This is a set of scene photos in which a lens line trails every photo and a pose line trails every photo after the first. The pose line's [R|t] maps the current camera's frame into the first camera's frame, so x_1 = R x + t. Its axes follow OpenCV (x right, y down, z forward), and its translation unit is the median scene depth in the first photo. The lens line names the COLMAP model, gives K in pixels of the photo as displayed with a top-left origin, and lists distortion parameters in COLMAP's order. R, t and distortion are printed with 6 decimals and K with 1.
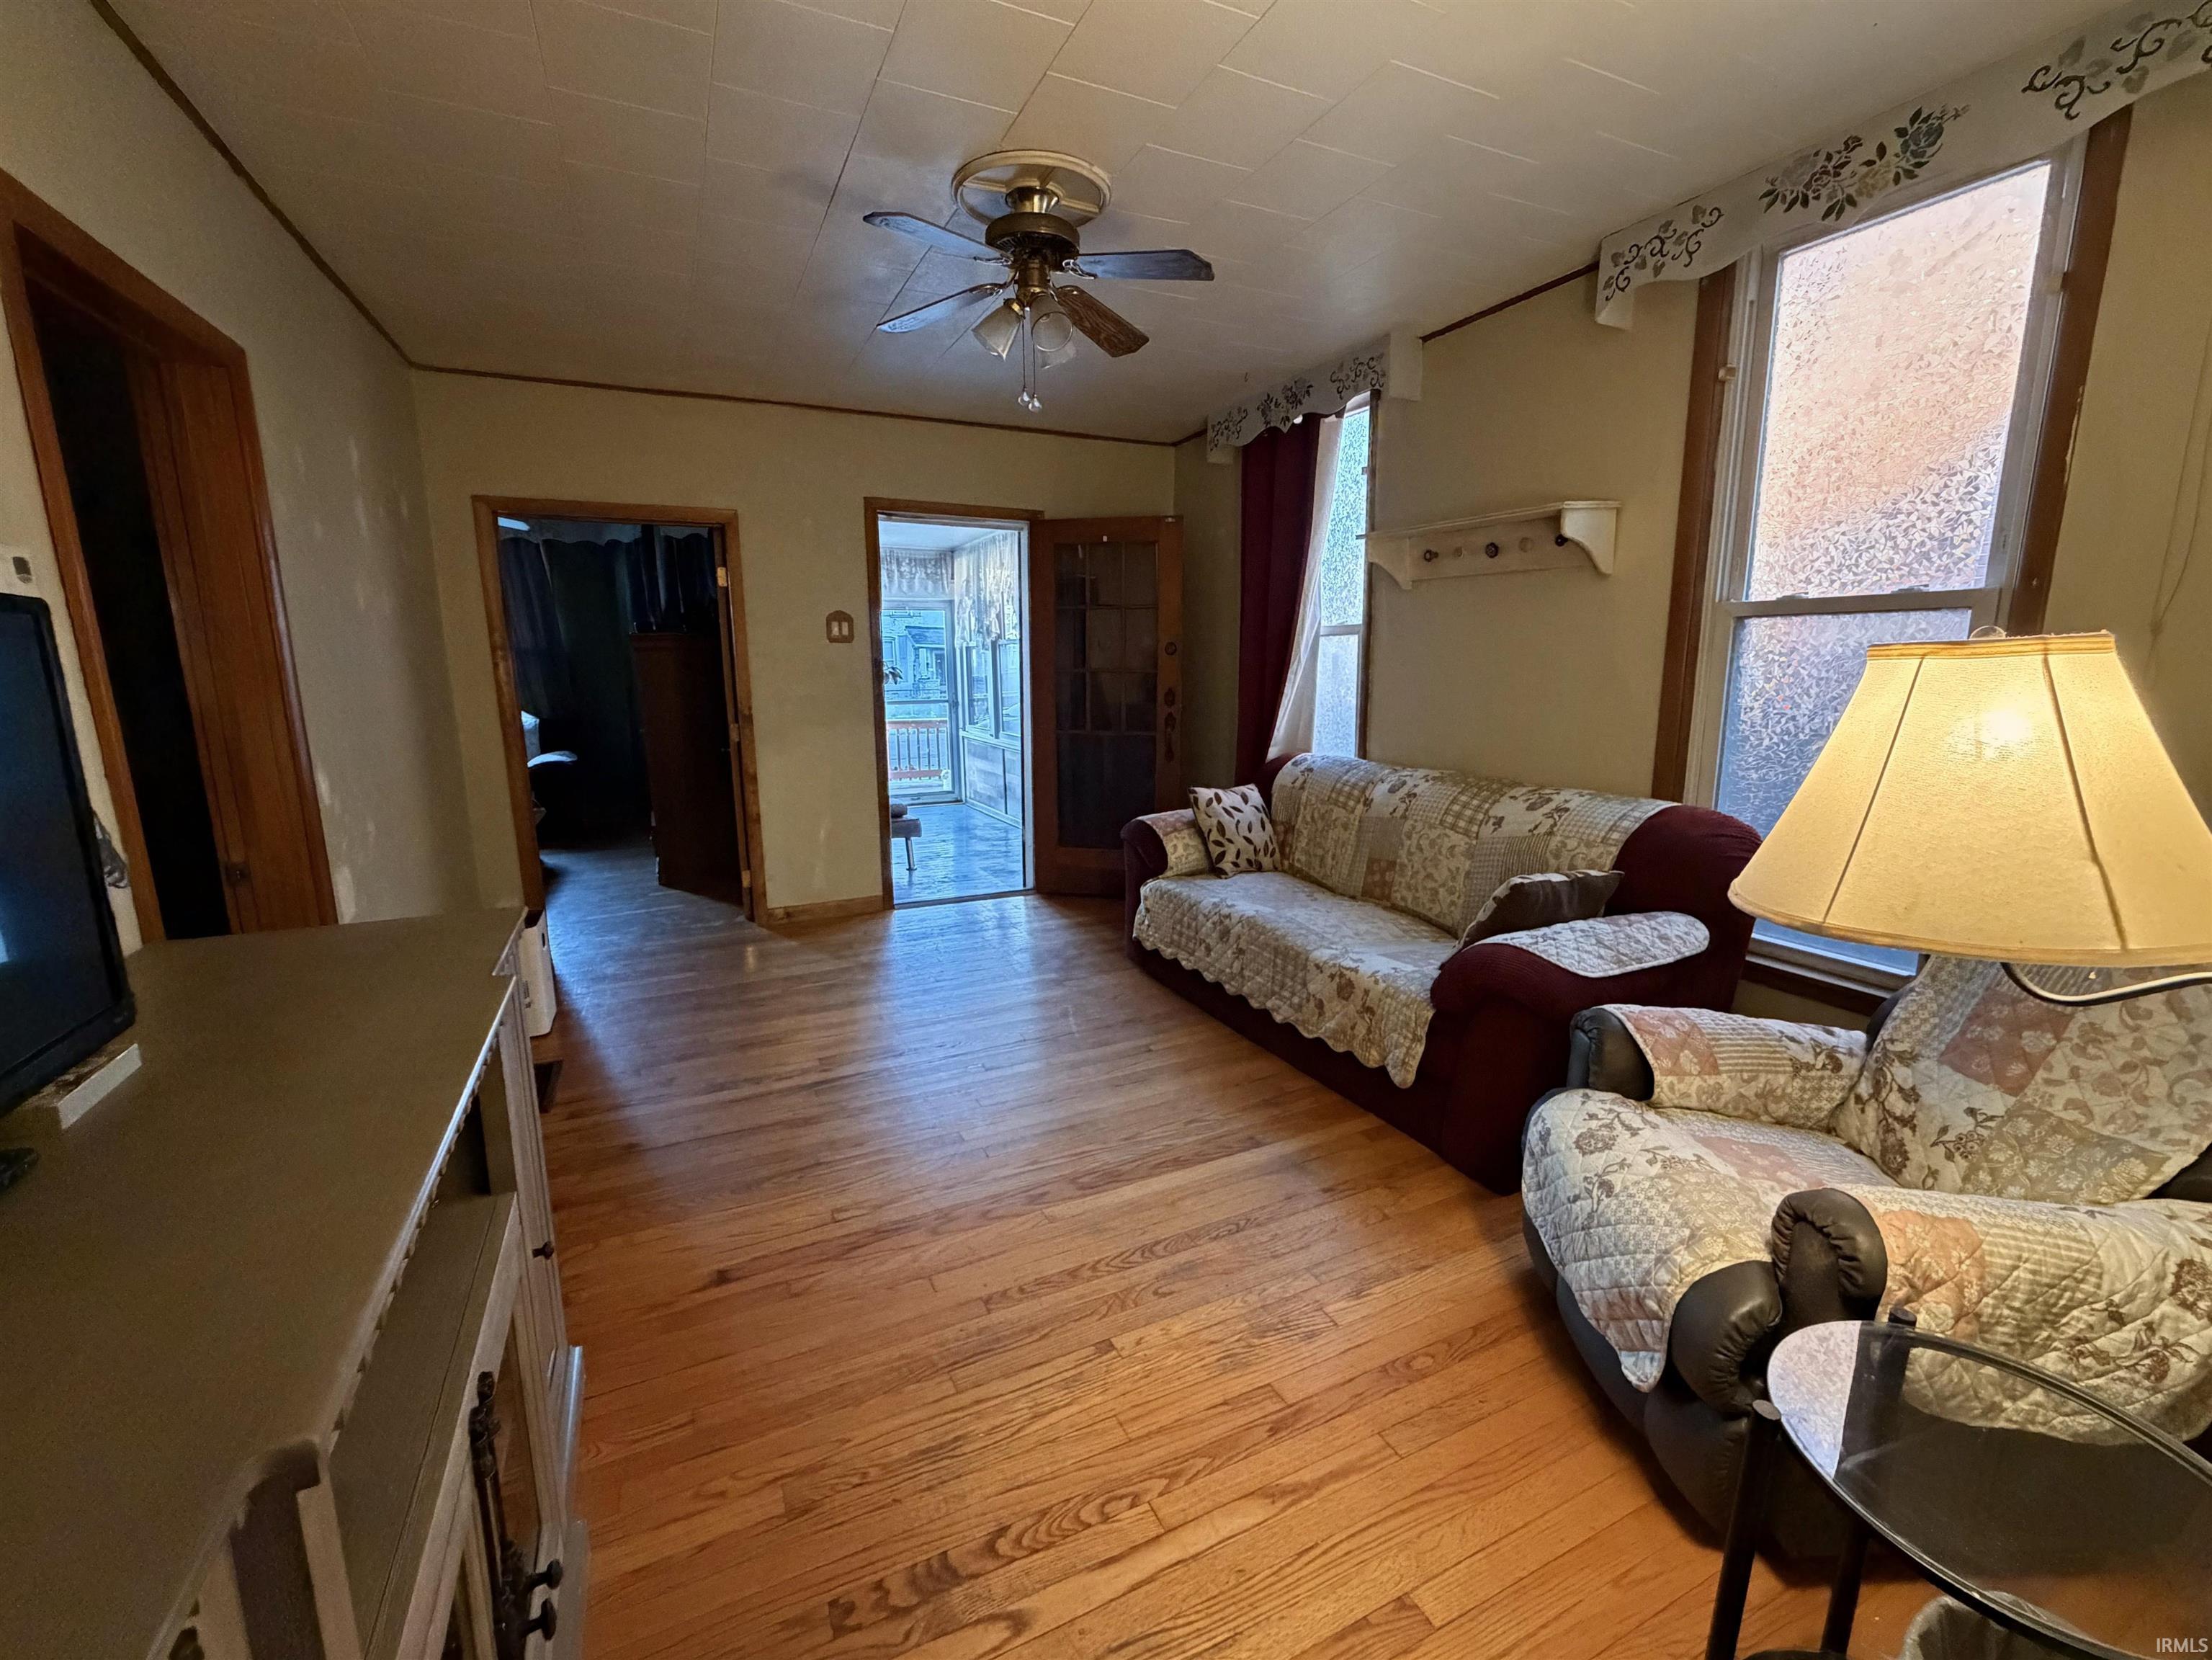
lens RADIAL K [[918.3, 0, 1101.7], [0, 918.3, 828.5], [0, 0, 1]] dist [0.000030, 0.000162]
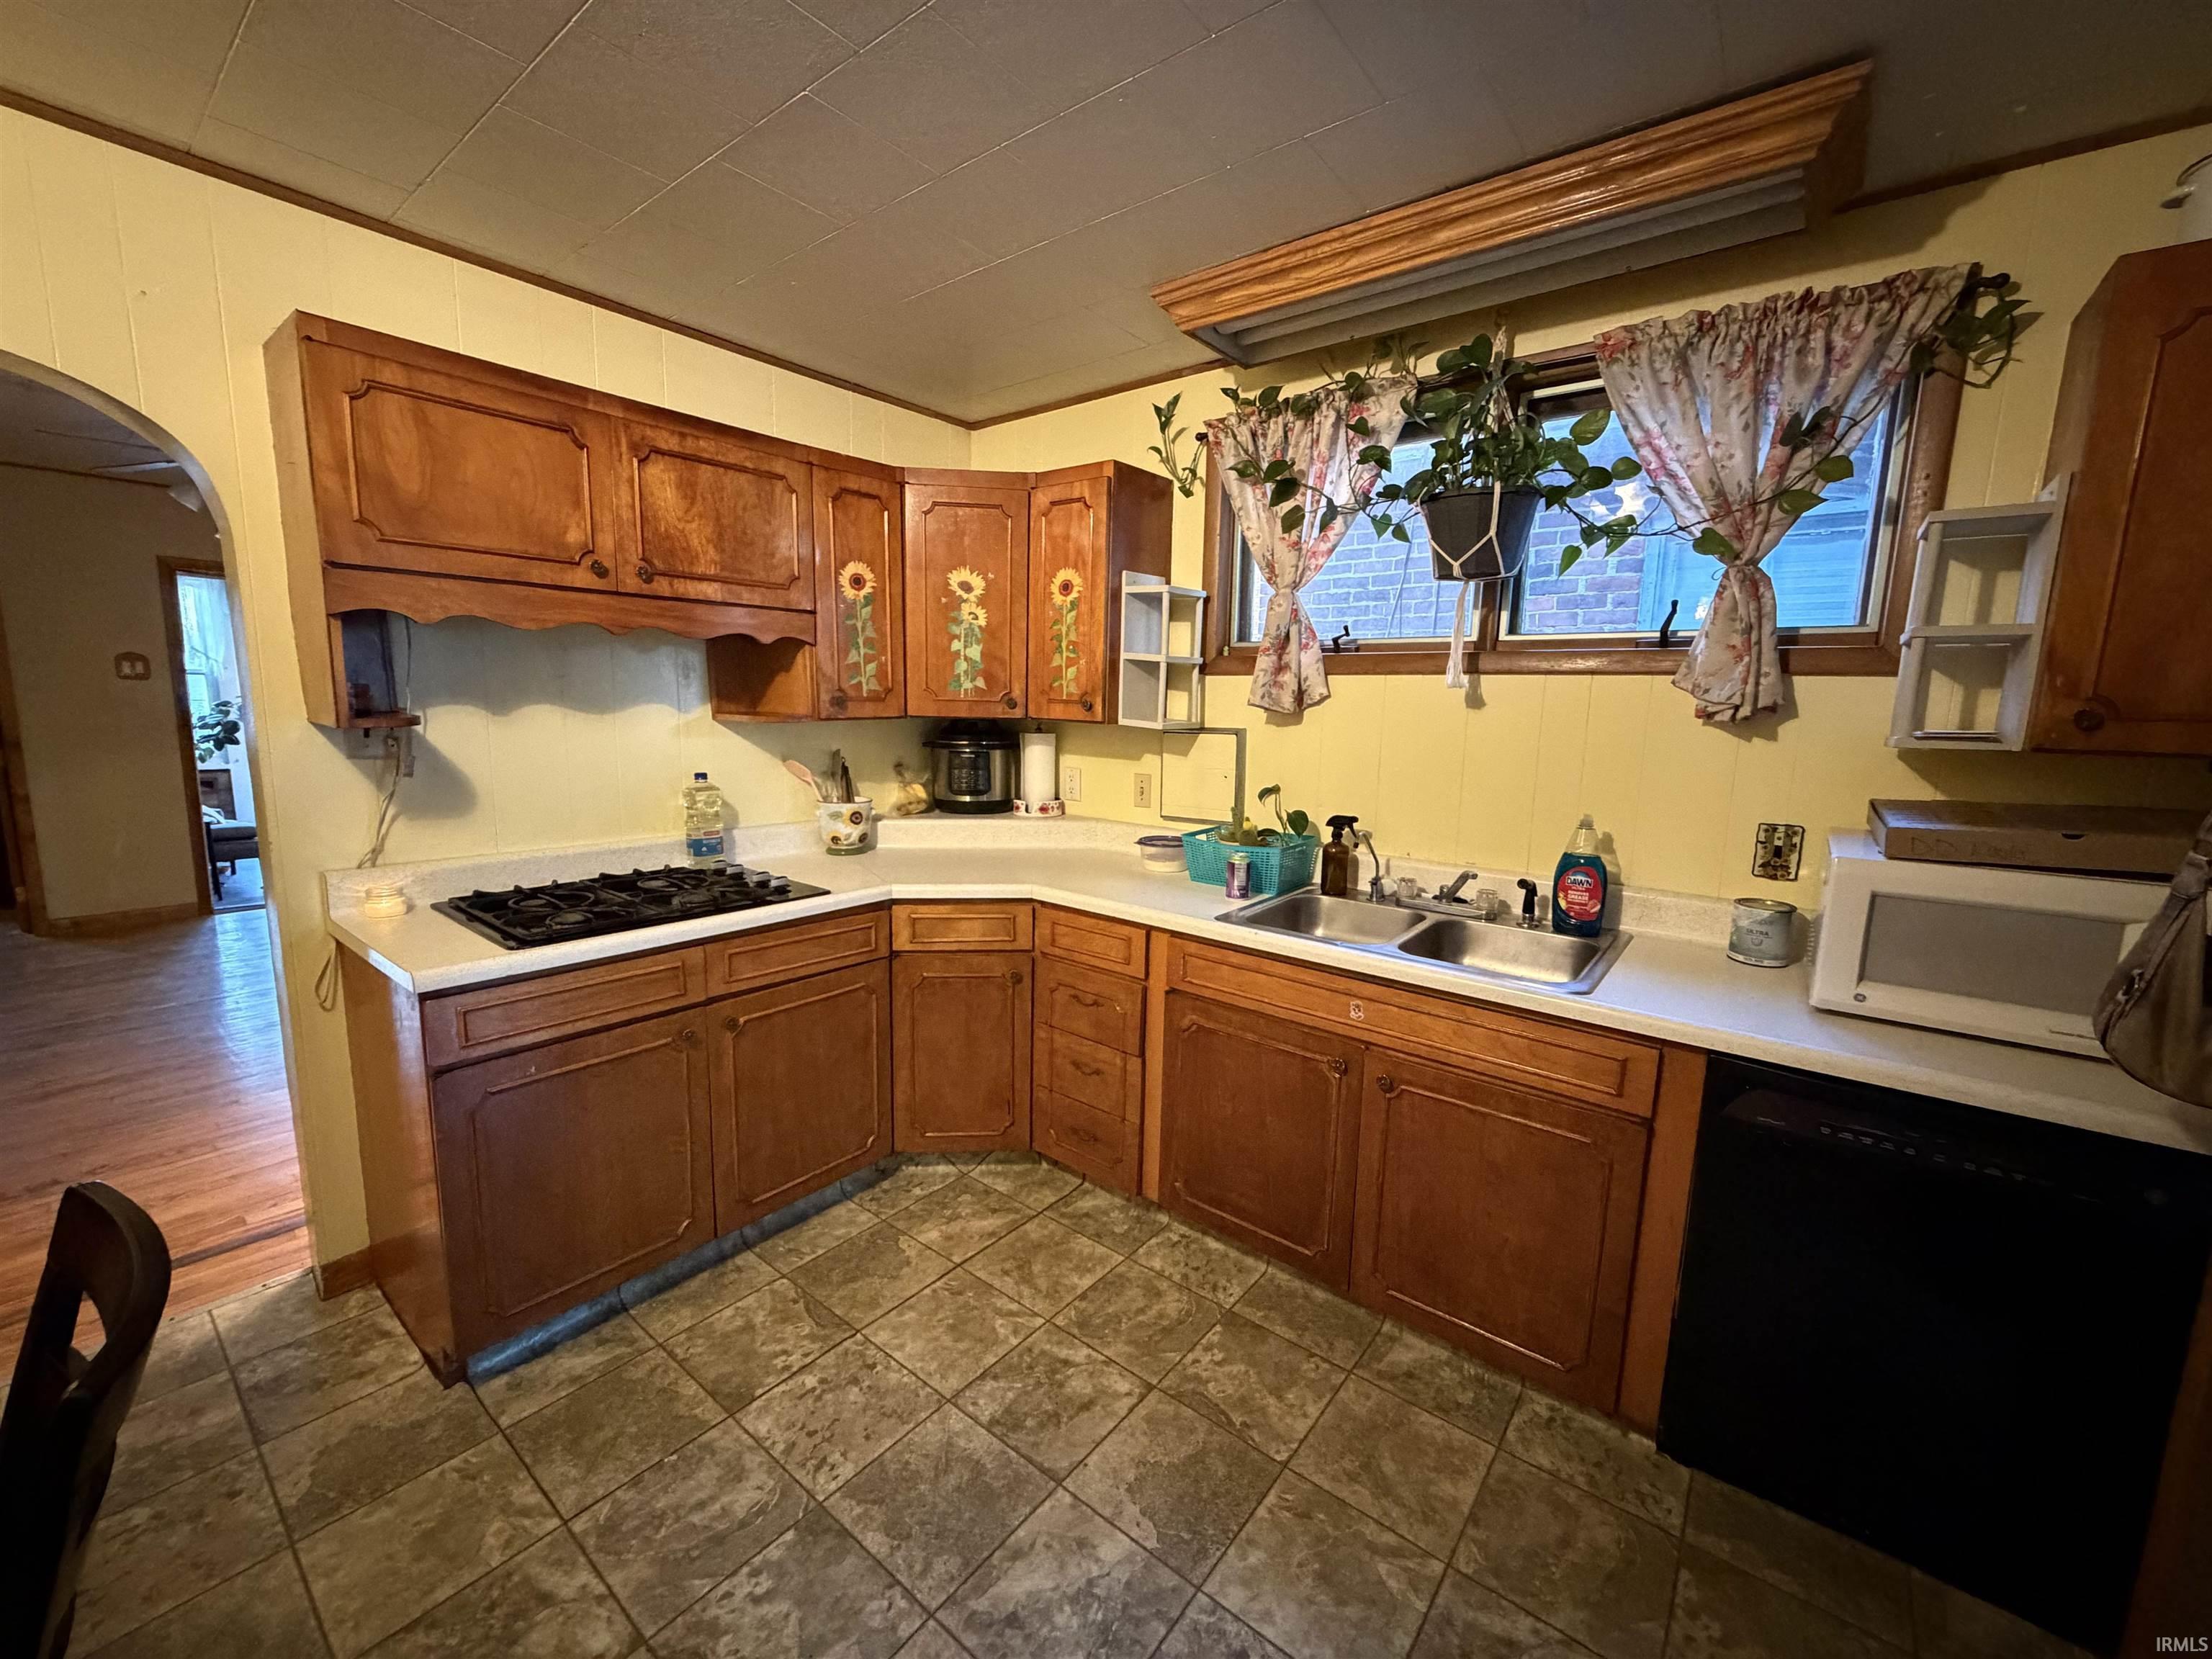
lens RADIAL K [[882.3, 0, 1100.1], [0, 882.3, 828.3], [0, 0, 1]] dist [-0.000422, -0.000162]
pose [[0.897864, -0.035751, 0.438818, 0.399224], [0.048619, 0.998653, -0.018117, 0.077846], [-0.437580, 0.037602, 0.898393, -0.652221]]
